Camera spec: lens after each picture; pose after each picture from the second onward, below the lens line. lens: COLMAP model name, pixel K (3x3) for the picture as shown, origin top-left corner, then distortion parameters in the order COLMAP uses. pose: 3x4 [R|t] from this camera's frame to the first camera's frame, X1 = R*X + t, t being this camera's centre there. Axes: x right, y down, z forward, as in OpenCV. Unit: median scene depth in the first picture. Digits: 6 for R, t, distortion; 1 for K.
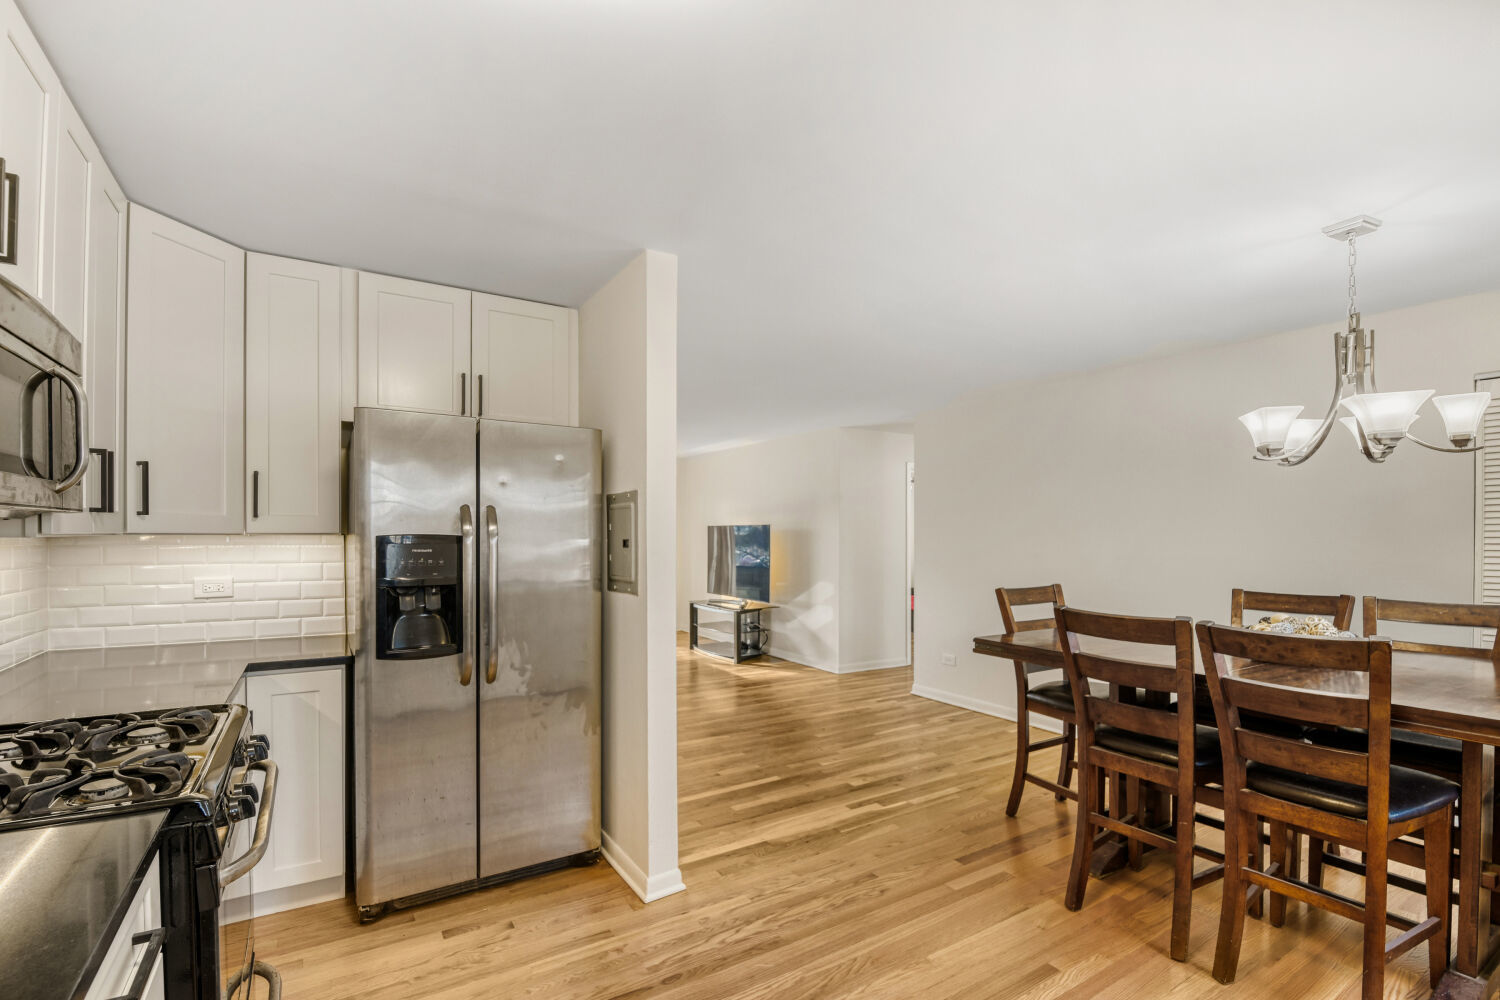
lens RADIAL K [[673.1, 0, 734.7], [0, 673.1, 538.0], [0, 0, 1]] dist [-0.010007, -0.005784]
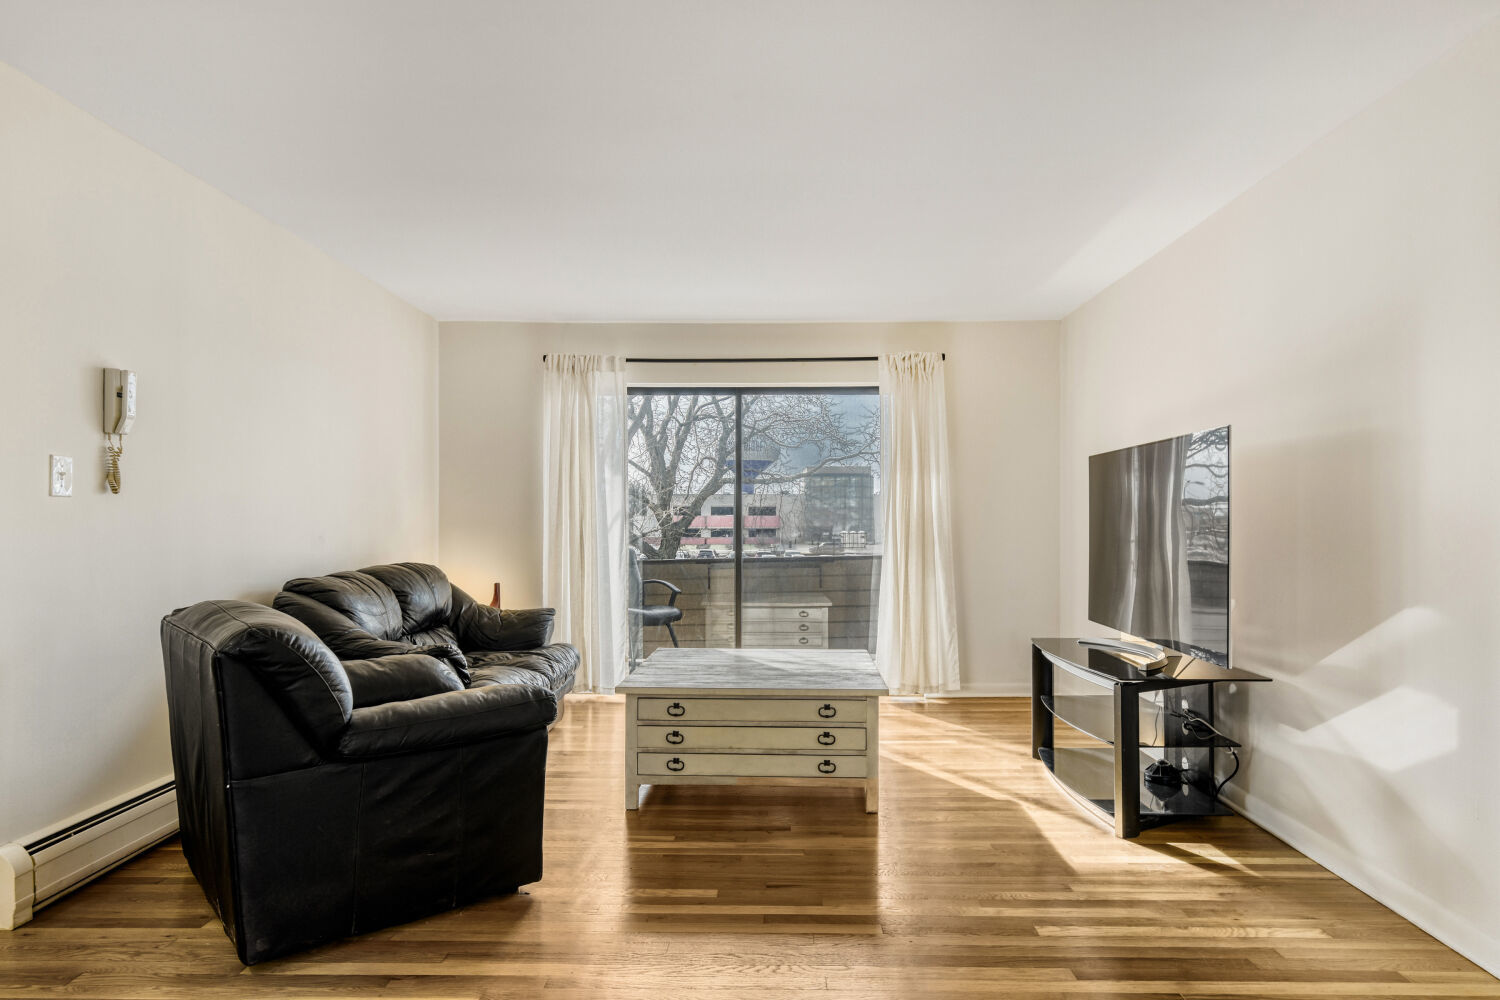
lens RADIAL K [[869.2, 0, 763.4], [0, 869.2, 522.1], [0, 0, 1]] dist [0.004732, 0.000770]
pose [[0.851040, 0.002447, -0.525095, 0.176637], [-0.004215, 0.999989, -0.002171, 0.061701], [0.525084, 0.004061, 0.851041, 1.148530]]
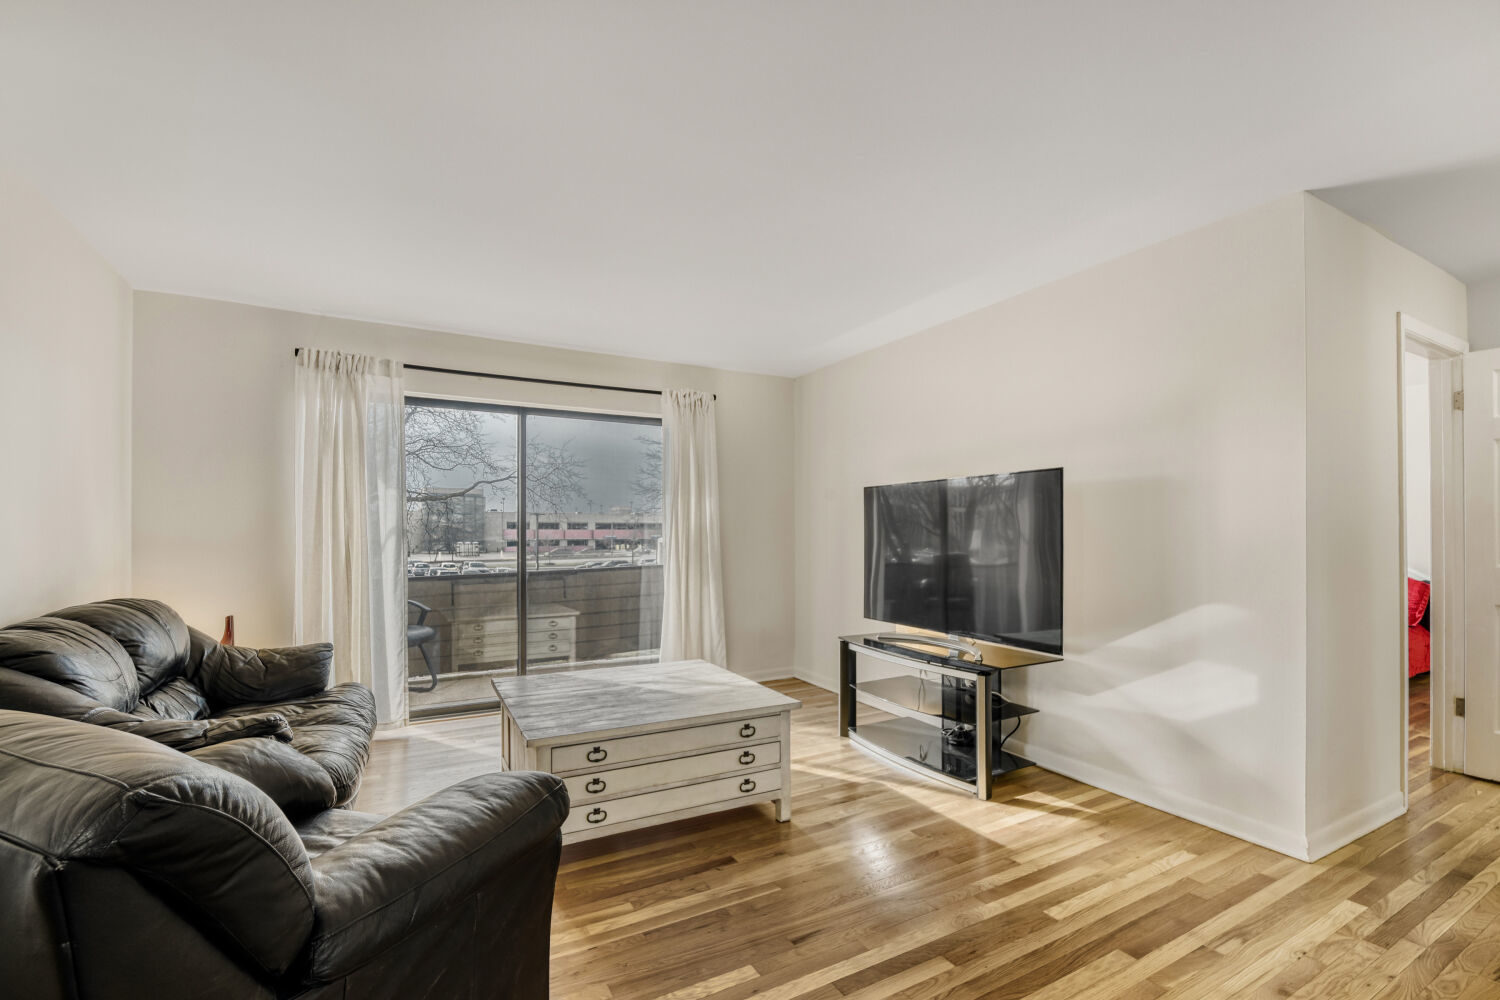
lens RADIAL K [[660.2, 0, 765.1], [0, 660.2, 533.0], [0, 0, 1]] dist [-0.002158, -0.010318]
pose [[0.999796, 0.001121, -0.020168, -0.276685], [-0.001226, 0.999986, -0.005206, 0.050107], [0.020162, 0.005230, 0.999783, 1.279034]]
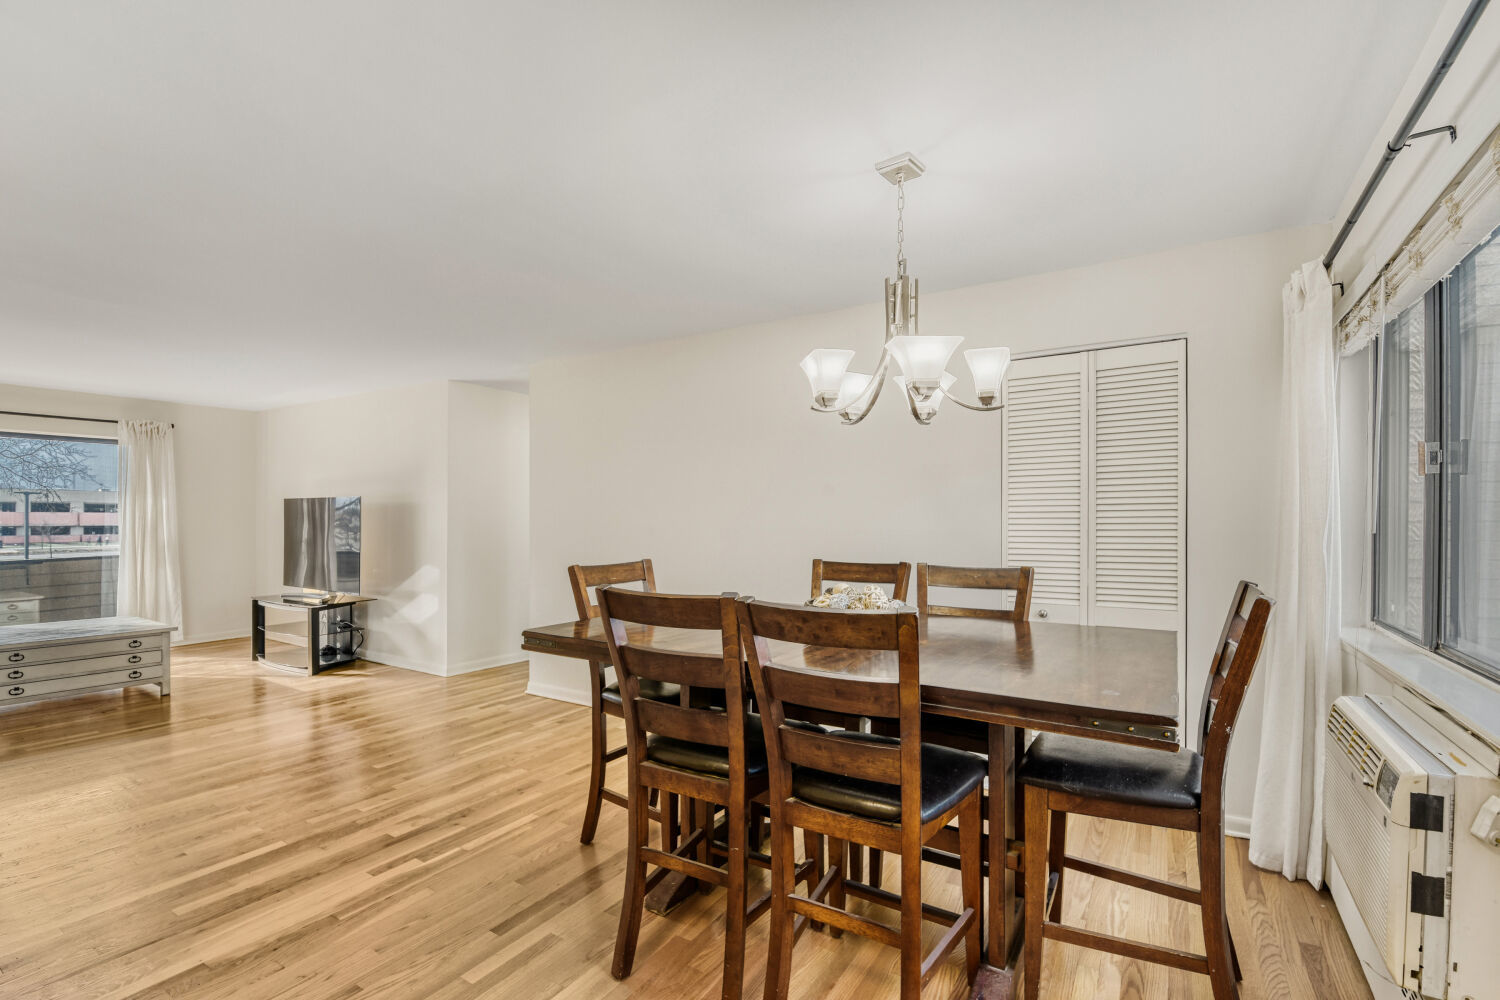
lens RADIAL K [[673.9, 0, 752.5], [0, 673.9, 513.9], [0, 0, 1]] dist [-0.010907, -0.005923]
pose [[0.887708, 0.006920, 0.460354, 0.214670], [-0.001143, 0.999917, -0.012827, 0.022420], [-0.460405, 0.010860, 0.887643, 0.176852]]
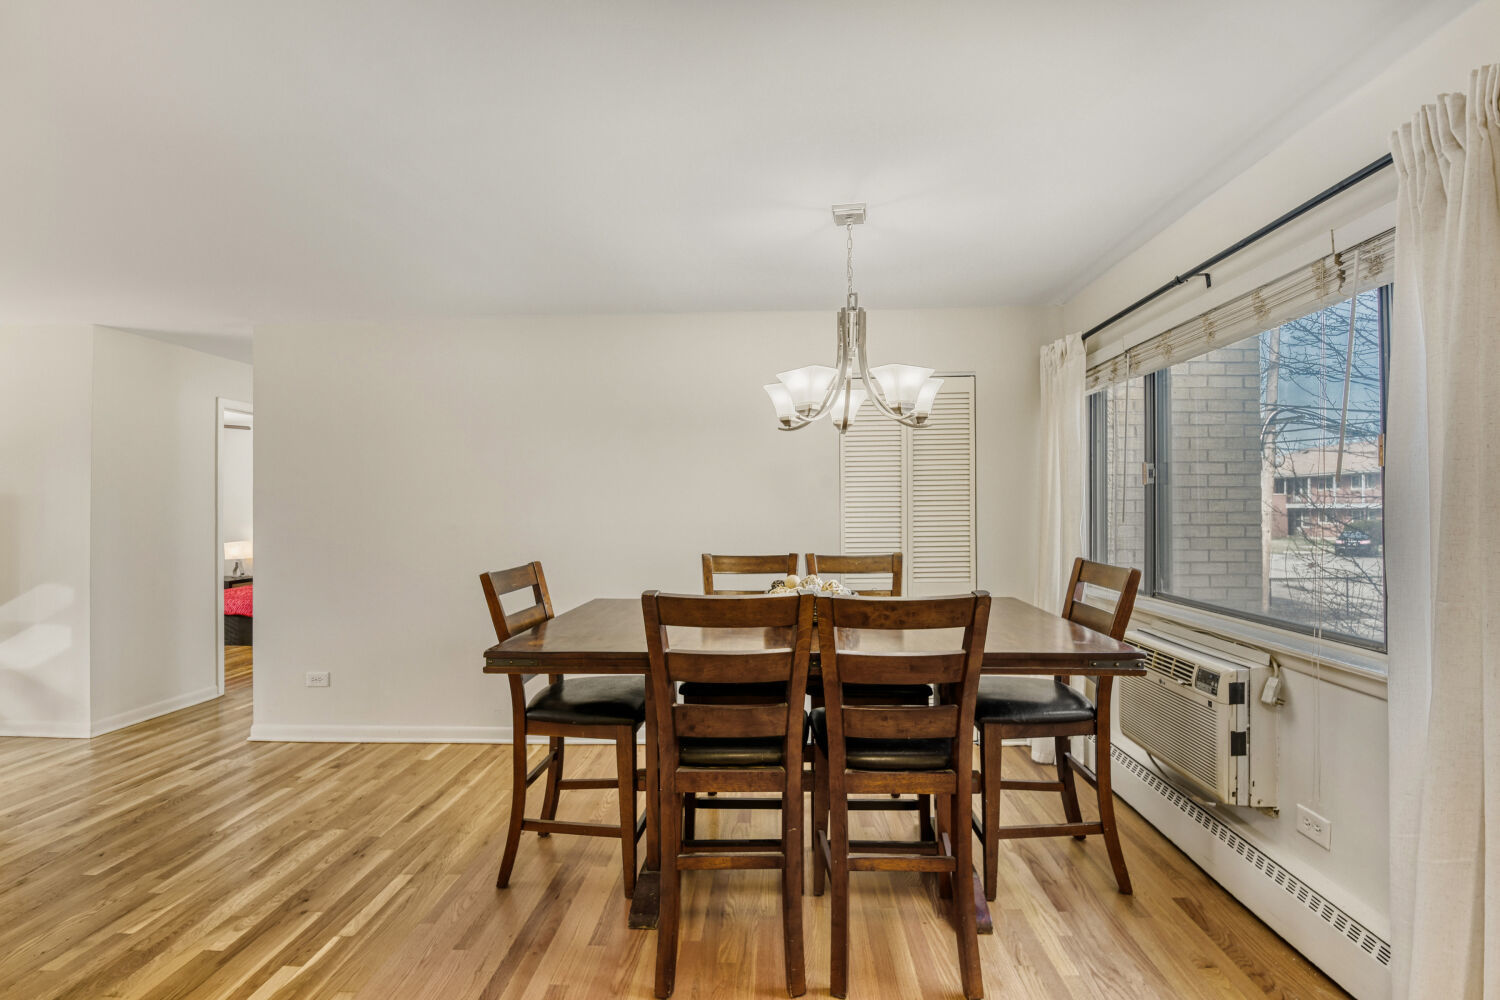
lens RADIAL K [[680.0, 0, 750.0], [0, 680.0, 500.0], [0, 0, 1]] dist [0.000528, -0.012955]
pose [[0.538740, 0.006225, 0.842449, -0.064069], [0.007771, 0.999893, -0.012359, 0.008486], [-0.842436, 0.013205, 0.538634, 0.380250]]
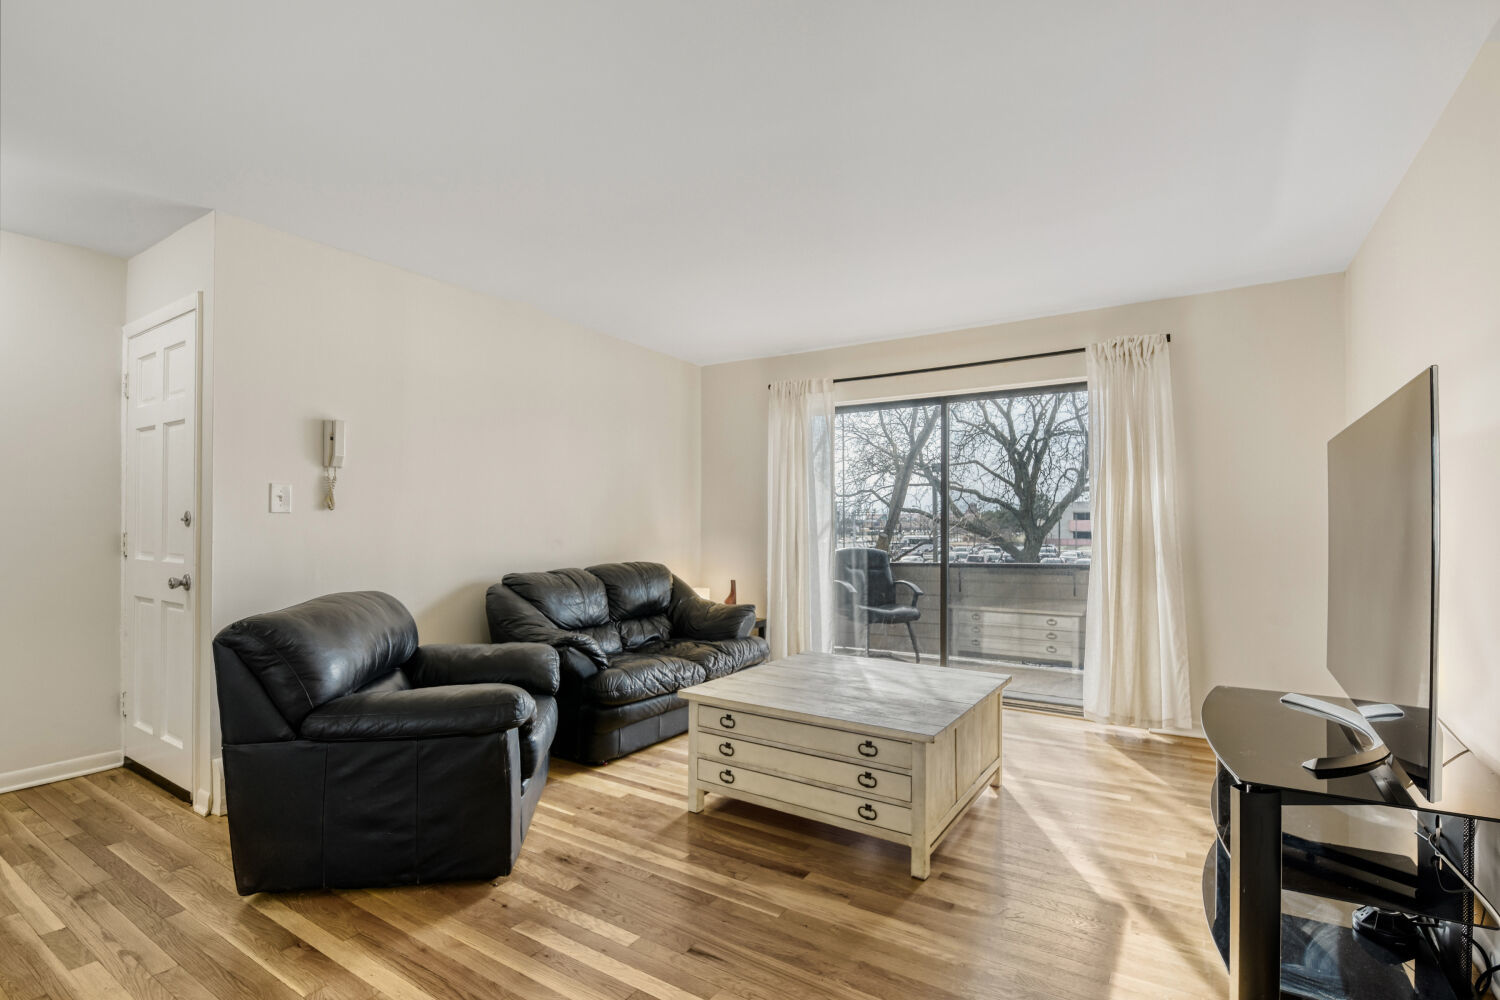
lens RADIAL K [[680.5, 0, 761.8], [0, 680.5, 524.8], [0, 0, 1]] dist [-0.009208, -0.001003]
pose [[0.461439, 0.001613, -0.887170, 0.277752], [-0.005358, 0.999985, -0.000968, 0.051641], [0.887156, 0.005200, 0.461441, 1.657239]]
